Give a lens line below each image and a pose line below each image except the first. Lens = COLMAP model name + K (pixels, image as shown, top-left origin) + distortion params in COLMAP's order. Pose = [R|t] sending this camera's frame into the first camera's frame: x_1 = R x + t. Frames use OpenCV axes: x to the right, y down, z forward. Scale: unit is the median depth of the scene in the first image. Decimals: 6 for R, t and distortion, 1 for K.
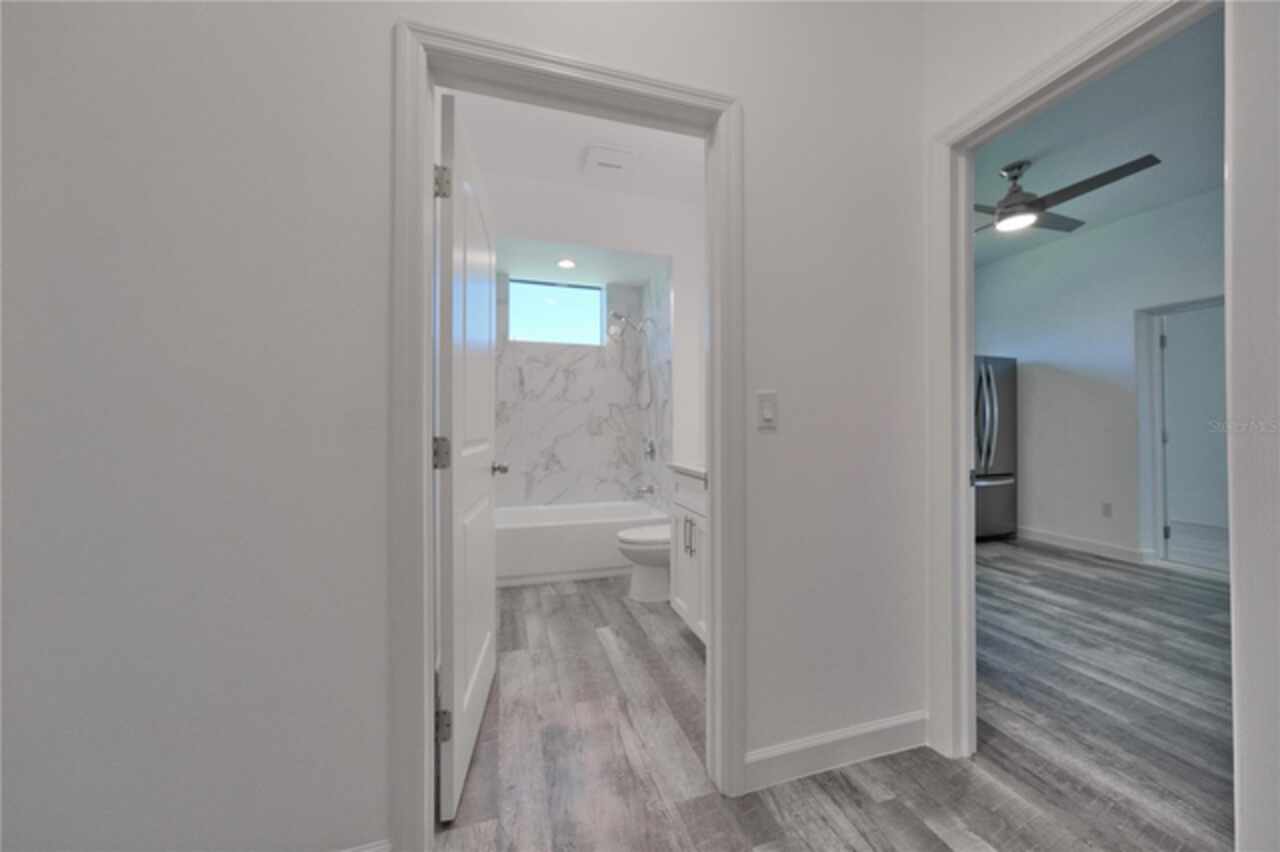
lens RADIAL K [[444.9, 0, 641.2], [0, 444.9, 424.0], [0, 0, 1]] dist [0.000891, 0.000157]
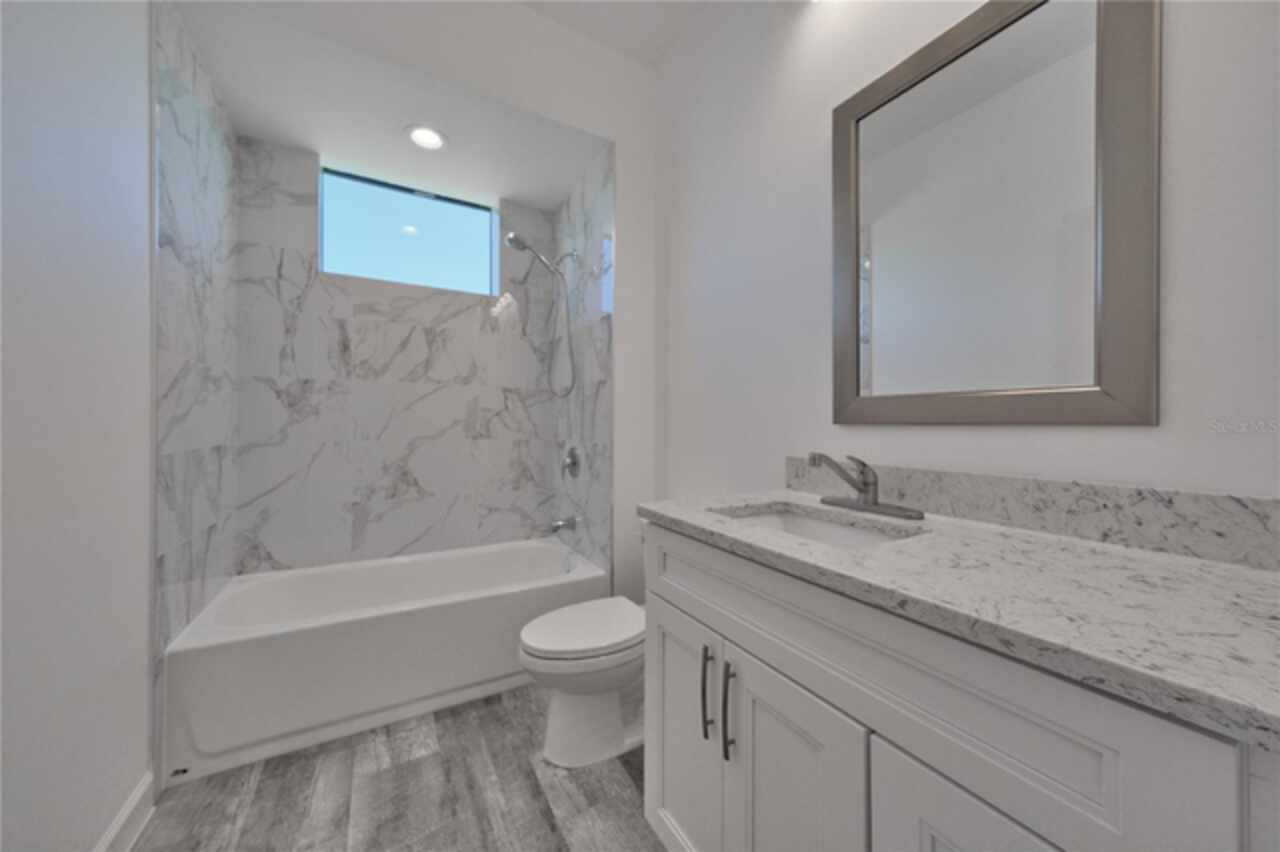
lens RADIAL K [[444.9, 0, 639.2], [0, 444.9, 420.4], [0, 0, 1]] dist [0.000891, 0.000157]
pose [[0.973493, 0.004168, 0.228679, -0.032072], [-0.004109, 0.999991, -0.000731, -0.000196], [-0.228680, -0.000228, 0.973502, 0.386398]]
